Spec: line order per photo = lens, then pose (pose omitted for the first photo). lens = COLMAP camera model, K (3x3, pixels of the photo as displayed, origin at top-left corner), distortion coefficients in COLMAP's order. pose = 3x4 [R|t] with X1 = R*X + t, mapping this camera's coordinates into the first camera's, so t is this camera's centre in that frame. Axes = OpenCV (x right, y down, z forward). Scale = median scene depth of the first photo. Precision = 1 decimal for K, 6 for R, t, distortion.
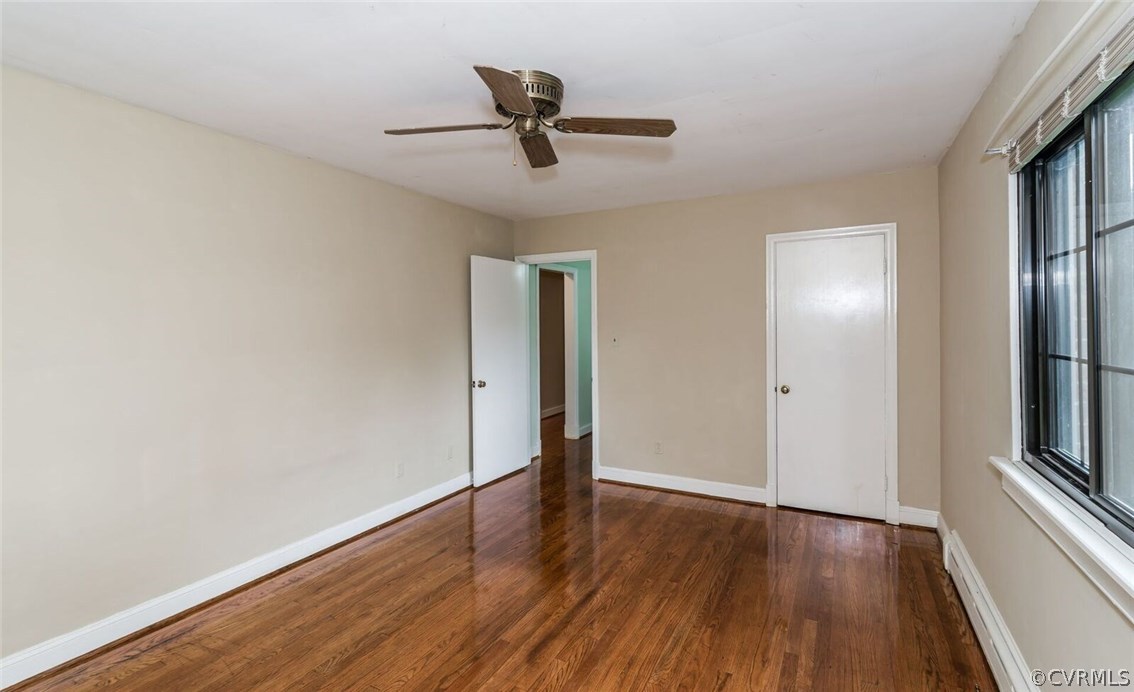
lens RADIAL K [[512.0, 0, 567.1], [0, 512.0, 318.1], [0, 0, 1]] dist [0.003422, 0.000302]
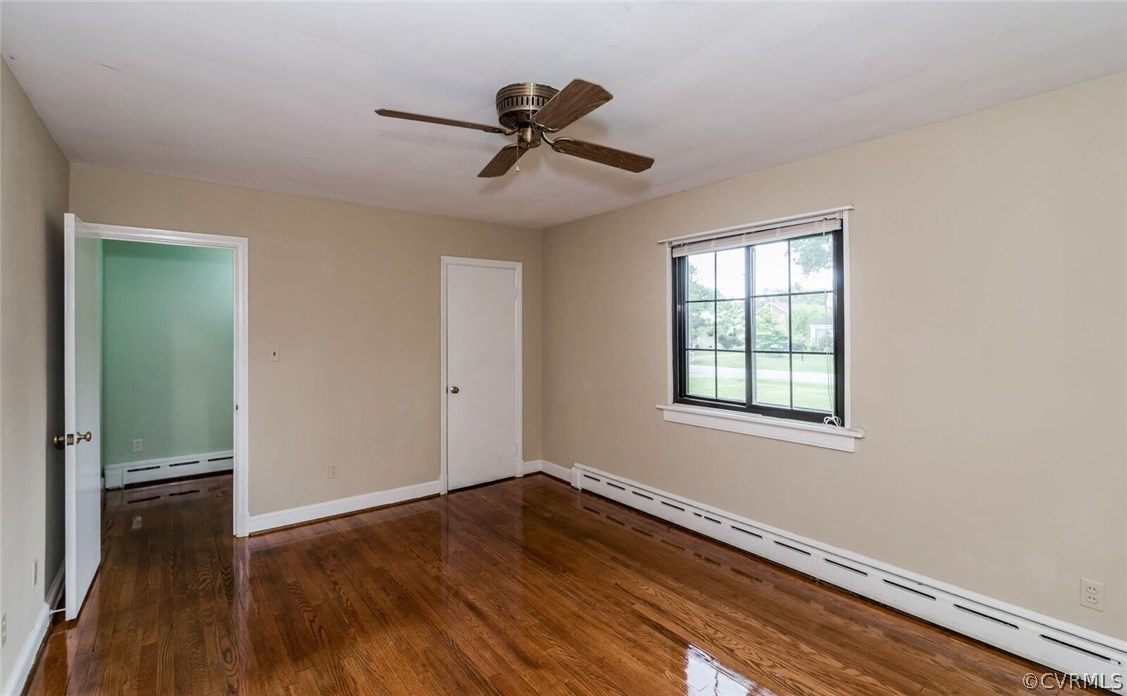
lens RADIAL K [[504.5, 0, 565.0], [0, 504.5, 328.5], [0, 0, 1]] dist [-0.000244, 0.000199]
pose [[0.402679, 0.012357, 0.915258, -0.581896], [-0.009703, 0.999910, -0.009231, 0.007207], [-0.915290, -0.005163, 0.402763, 0.333518]]
